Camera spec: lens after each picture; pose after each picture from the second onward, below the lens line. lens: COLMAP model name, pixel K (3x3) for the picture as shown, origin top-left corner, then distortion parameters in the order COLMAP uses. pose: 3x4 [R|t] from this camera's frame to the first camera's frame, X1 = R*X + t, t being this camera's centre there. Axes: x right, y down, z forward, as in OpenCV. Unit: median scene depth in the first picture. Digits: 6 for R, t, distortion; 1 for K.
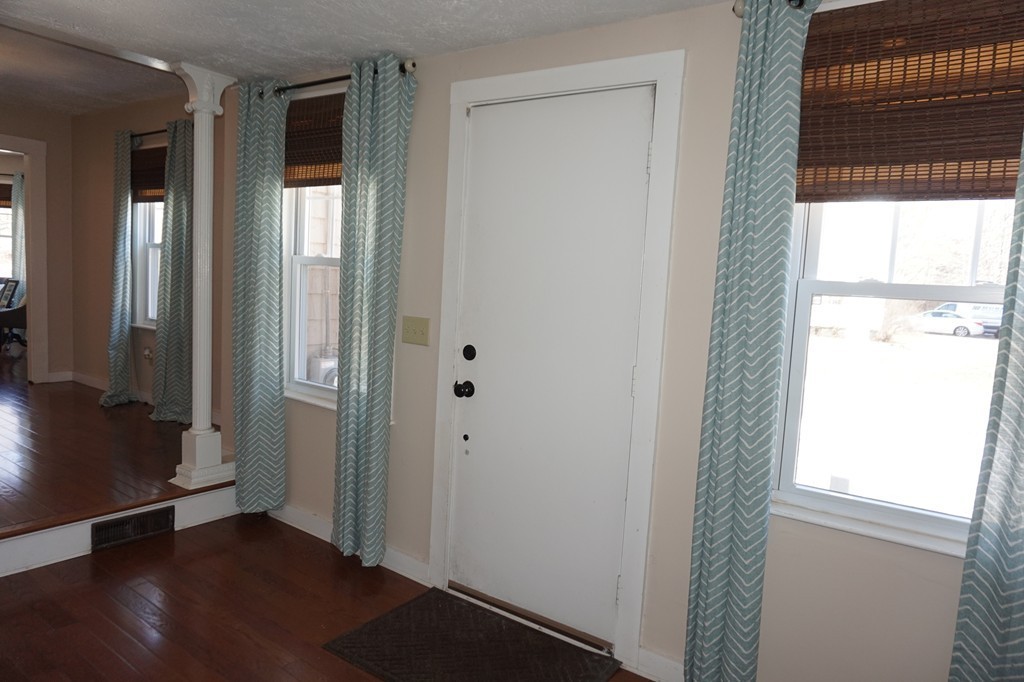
lens RADIAL K [[685.9, 0, 512.5], [0, 685.9, 341.4], [0, 0, 1]] dist [-0.037366, 0.023823]
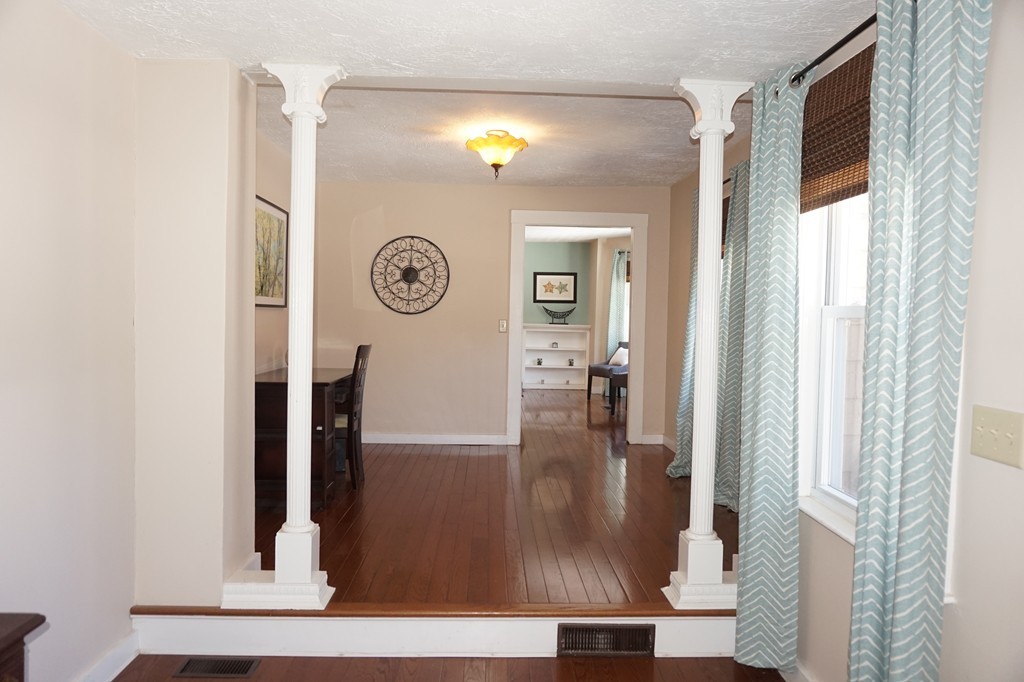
lens RADIAL K [[685.9, 0, 510.5], [0, 685.9, 346.3], [0, 0, 1]] dist [-0.037366, 0.023823]
pose [[0.610928, -0.011861, -0.791598, 0.034826], [-0.054942, 0.996842, -0.057339, -0.028371], [0.789778, 0.078522, 0.608347, 0.341733]]
